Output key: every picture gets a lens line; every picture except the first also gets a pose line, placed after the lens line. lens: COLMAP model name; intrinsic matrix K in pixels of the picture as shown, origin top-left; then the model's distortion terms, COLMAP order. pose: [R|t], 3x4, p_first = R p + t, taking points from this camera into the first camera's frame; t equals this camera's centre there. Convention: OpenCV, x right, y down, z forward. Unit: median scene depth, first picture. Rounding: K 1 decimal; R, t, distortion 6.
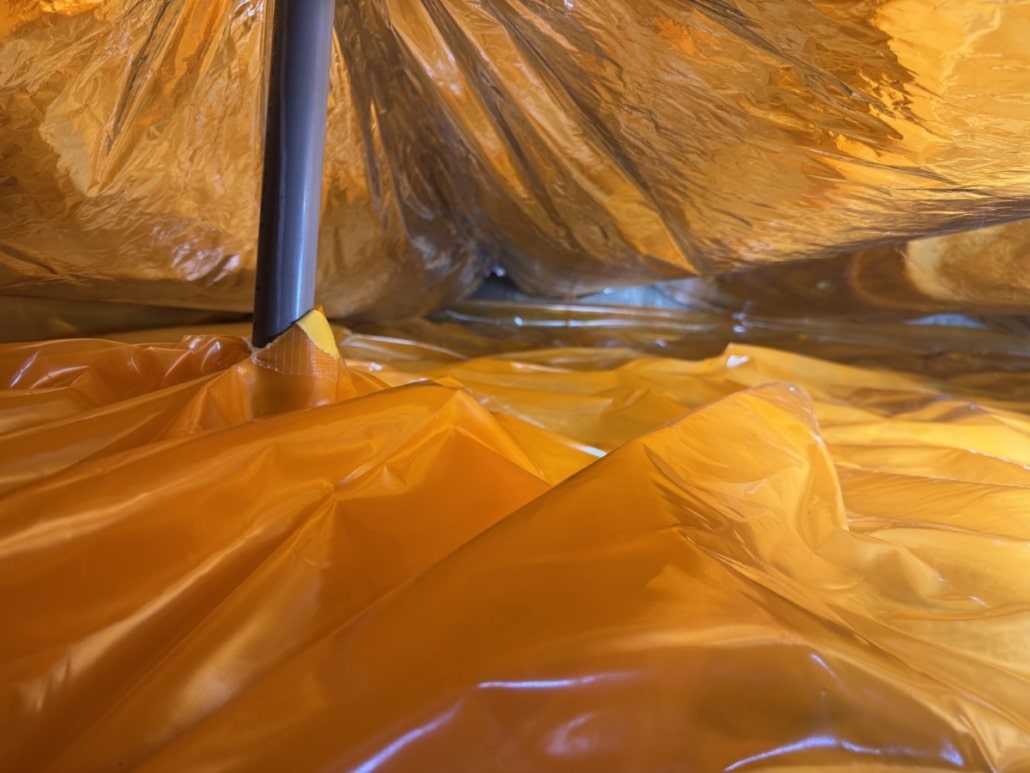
lens RADIAL K [[726.5, 0, 515.5], [0, 726.5, 367.1], [0, 0, 1]] dist [0.083448, -0.144548]
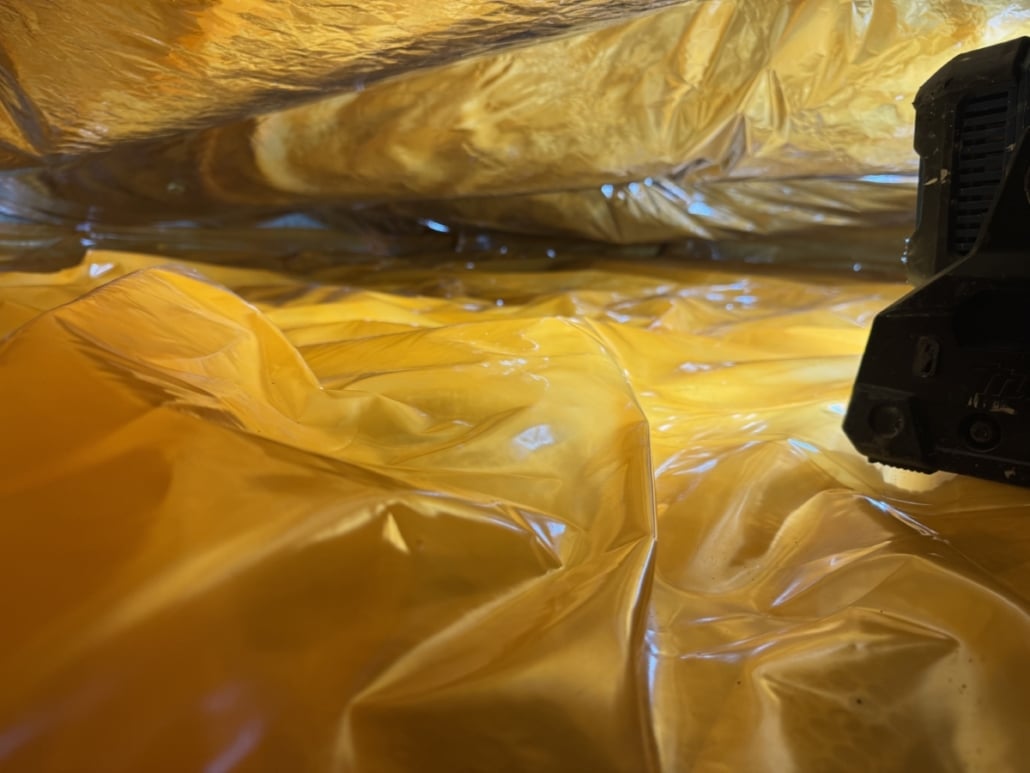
lens RADIAL K [[707.4, 0, 517.1], [0, 707.4, 396.3], [0, 0, 1]] dist [0.048718, -0.150630]
pose [[0.646094, -0.213243, 0.732864, -0.010050], [0.114678, 0.976401, 0.183005, 0.041043], [-0.754593, -0.034195, 0.655301, 0.108258]]
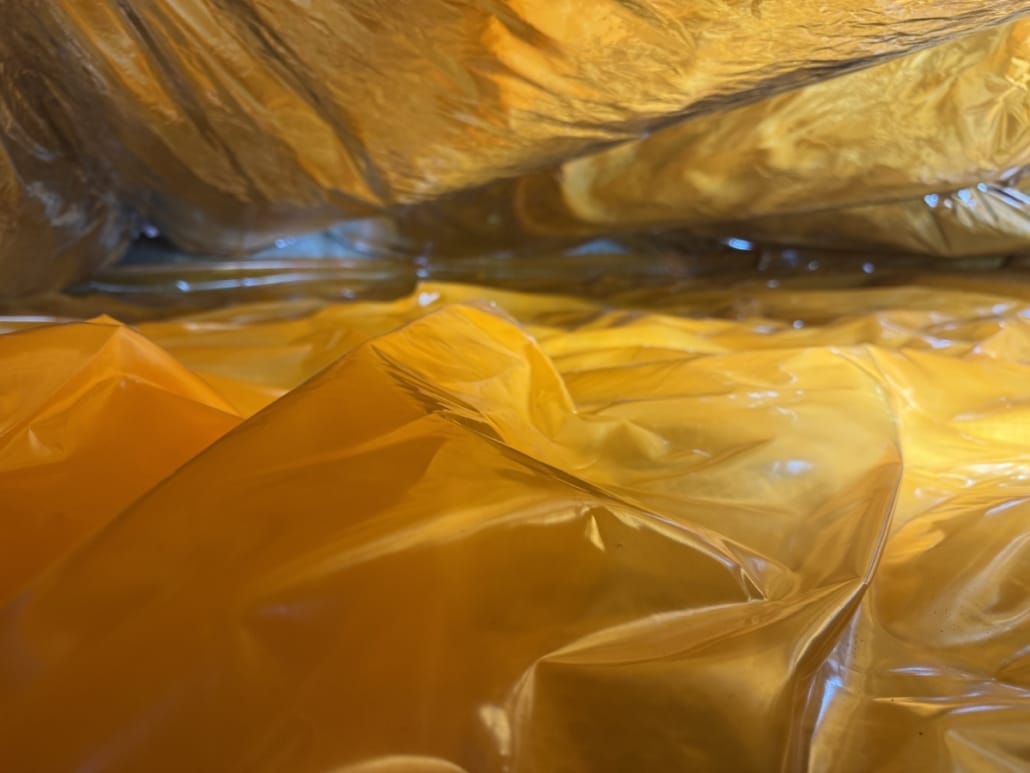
lens RADIAL K [[727.1, 0, 515.0], [0, 727.1, 386.5], [0, 0, 1]] dist [-0.043266, 0.001459]
pose [[0.900398, -0.159196, 0.404896, -0.008486], [0.132502, 0.986779, 0.093325, 0.033006], [-0.414400, -0.030380, 0.909588, 0.054258]]
